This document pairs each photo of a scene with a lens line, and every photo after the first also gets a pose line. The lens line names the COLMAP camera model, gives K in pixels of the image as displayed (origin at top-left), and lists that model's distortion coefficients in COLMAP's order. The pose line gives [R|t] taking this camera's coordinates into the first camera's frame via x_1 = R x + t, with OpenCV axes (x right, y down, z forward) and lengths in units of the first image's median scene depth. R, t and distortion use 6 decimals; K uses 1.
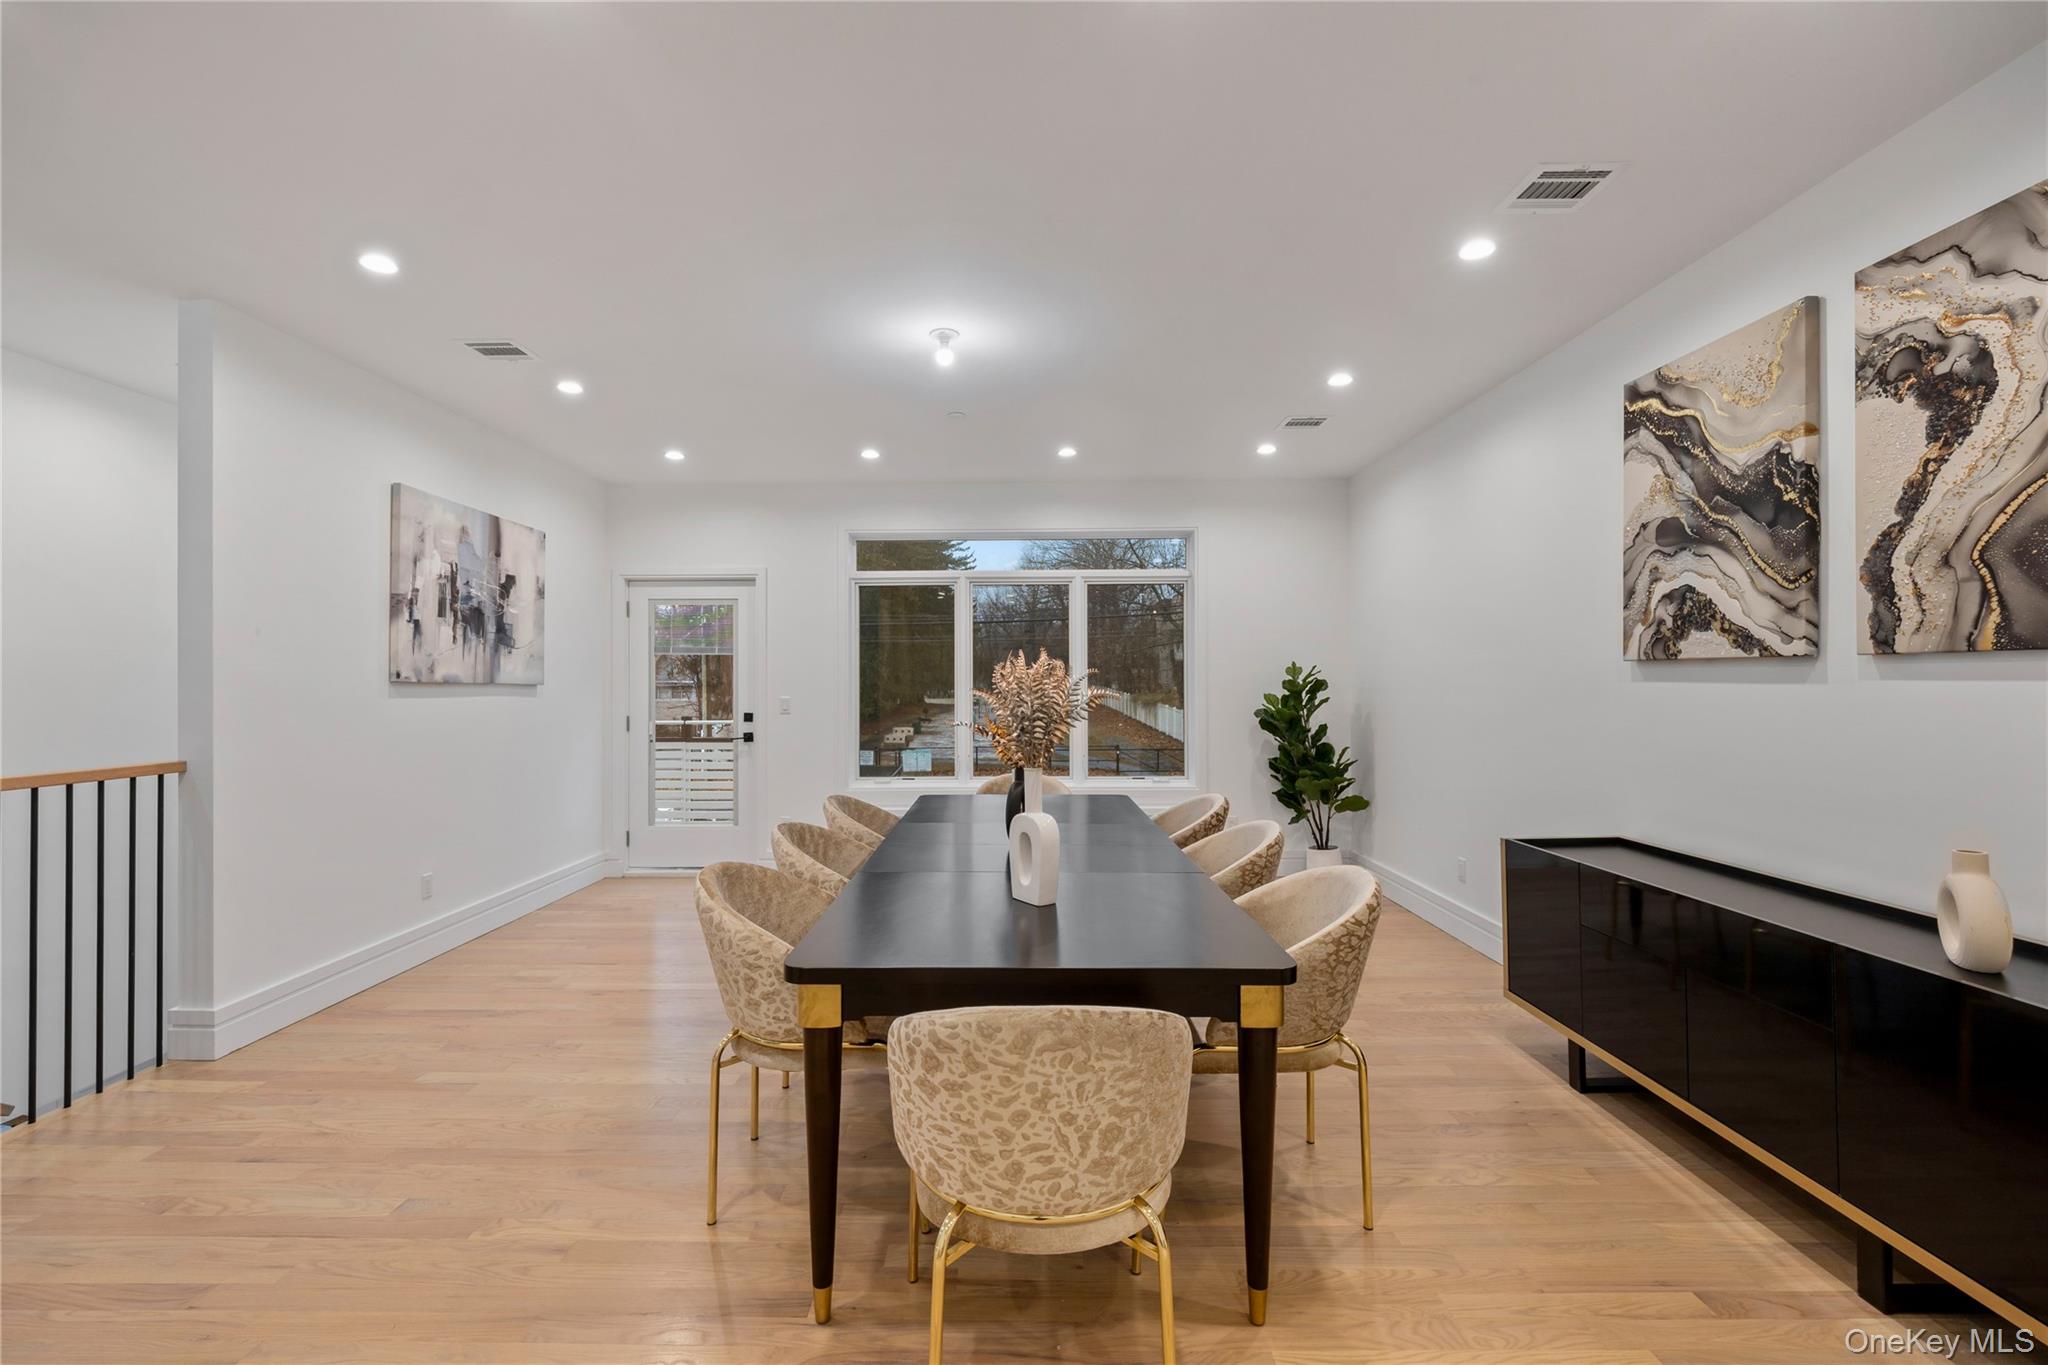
lens RADIAL K [[869.7, 0, 1013.5], [0, 869.7, 684.4], [0, 0, 1]] dist [-0.013433, -0.000160]
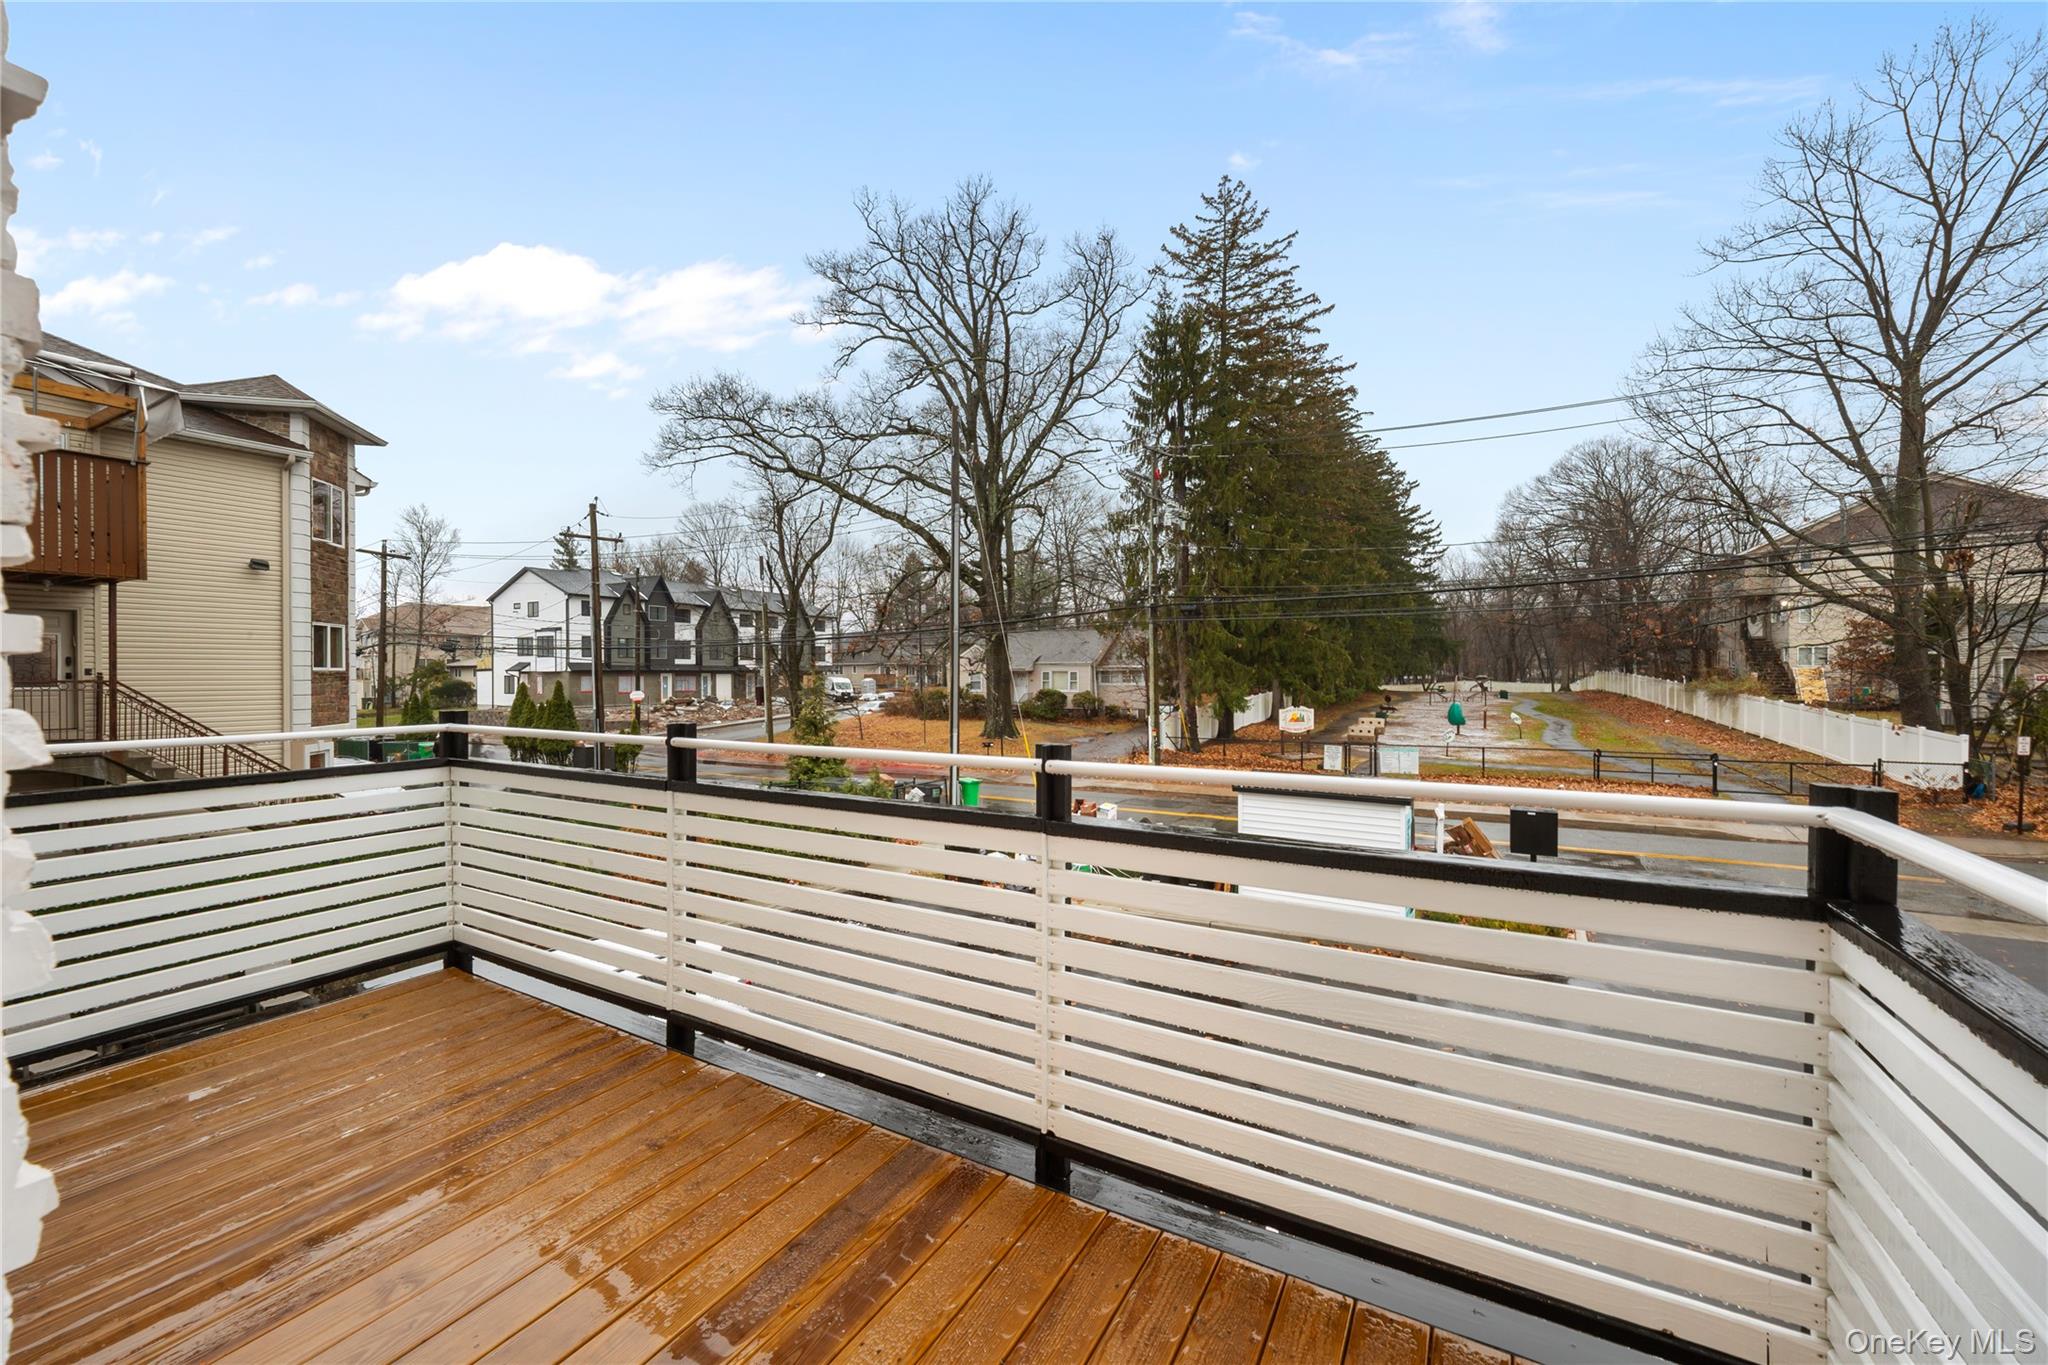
lens RADIAL K [[816.0, 0, 1020.7], [0, 816.0, 679.1], [0, 0, 1]] dist [0.014347, -0.000488]
pose [[0.876173, 0.002349, -0.481992, -0.034576], [0.001589, 0.999969, 0.007762, 0.003088], [0.481995, -0.007567, 0.876141, 0.099307]]
